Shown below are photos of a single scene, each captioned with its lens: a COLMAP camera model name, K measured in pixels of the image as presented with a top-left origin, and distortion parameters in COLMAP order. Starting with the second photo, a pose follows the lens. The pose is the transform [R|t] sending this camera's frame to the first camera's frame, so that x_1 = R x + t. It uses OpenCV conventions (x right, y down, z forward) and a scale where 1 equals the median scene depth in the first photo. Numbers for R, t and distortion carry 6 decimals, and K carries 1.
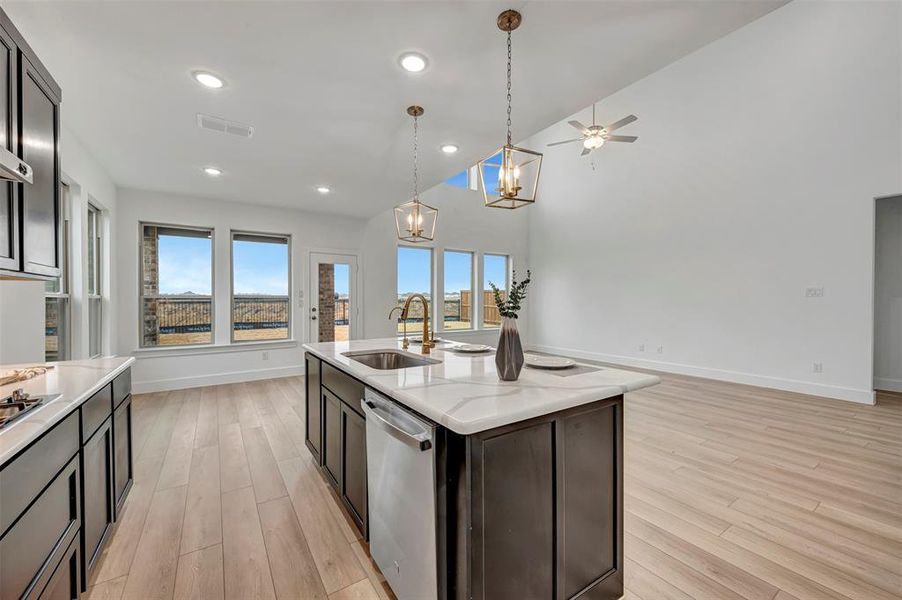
lens RADIAL K [[356.9, 0, 454.0], [0, 356.9, 303.8], [0, 0, 1]] dist [-0.000289, -0.000083]
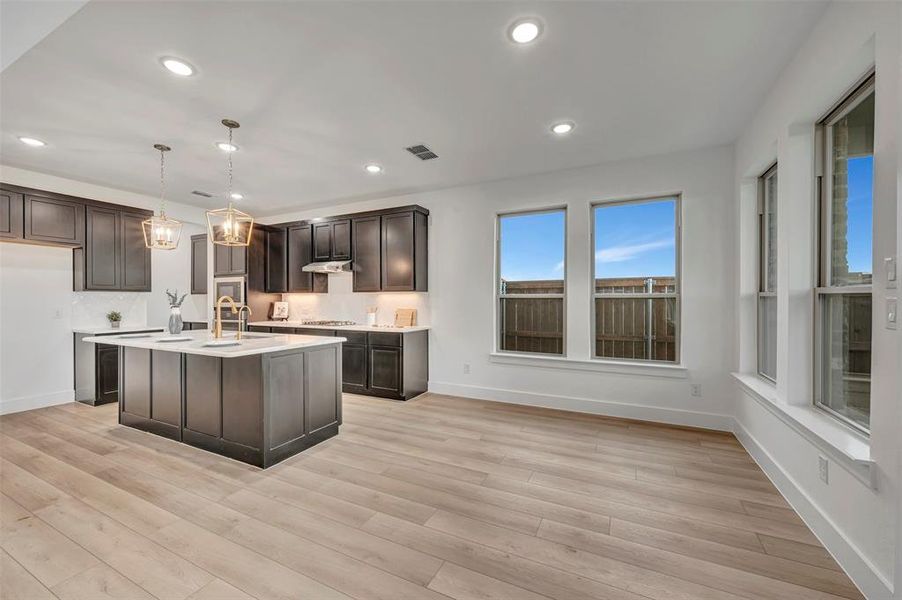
lens RADIAL K [[356.9, 0, 454.1], [0, 356.9, 299.3], [0, 0, 1]] dist [0.000331, 0.000002]
pose [[-0.866382, 0.002534, -0.499375, -0.153979], [-0.002745, 0.999948, 0.009837, -0.027366], [0.499374, 0.009894, -0.866330, 2.282950]]
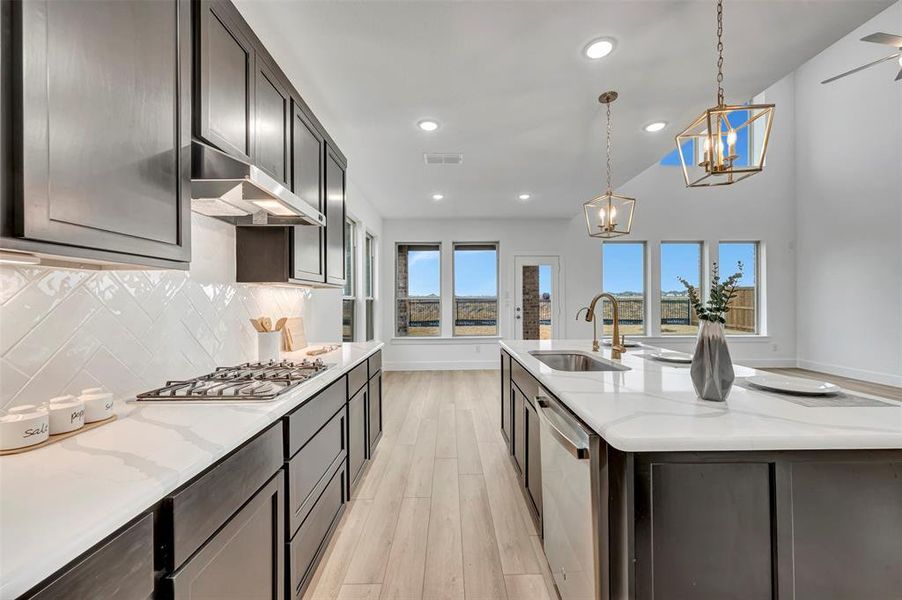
lens RADIAL K [[354.0, 0, 453.3], [0, 354.0, 301.1], [0, 0, 1]] dist [-0.000947, -0.000275]
pose [[0.836321, -0.002462, -0.548234, 0.058874], [-0.001934, 0.999970, -0.007440, -0.000369], [0.548236, 0.007282, 0.836292, 0.009270]]
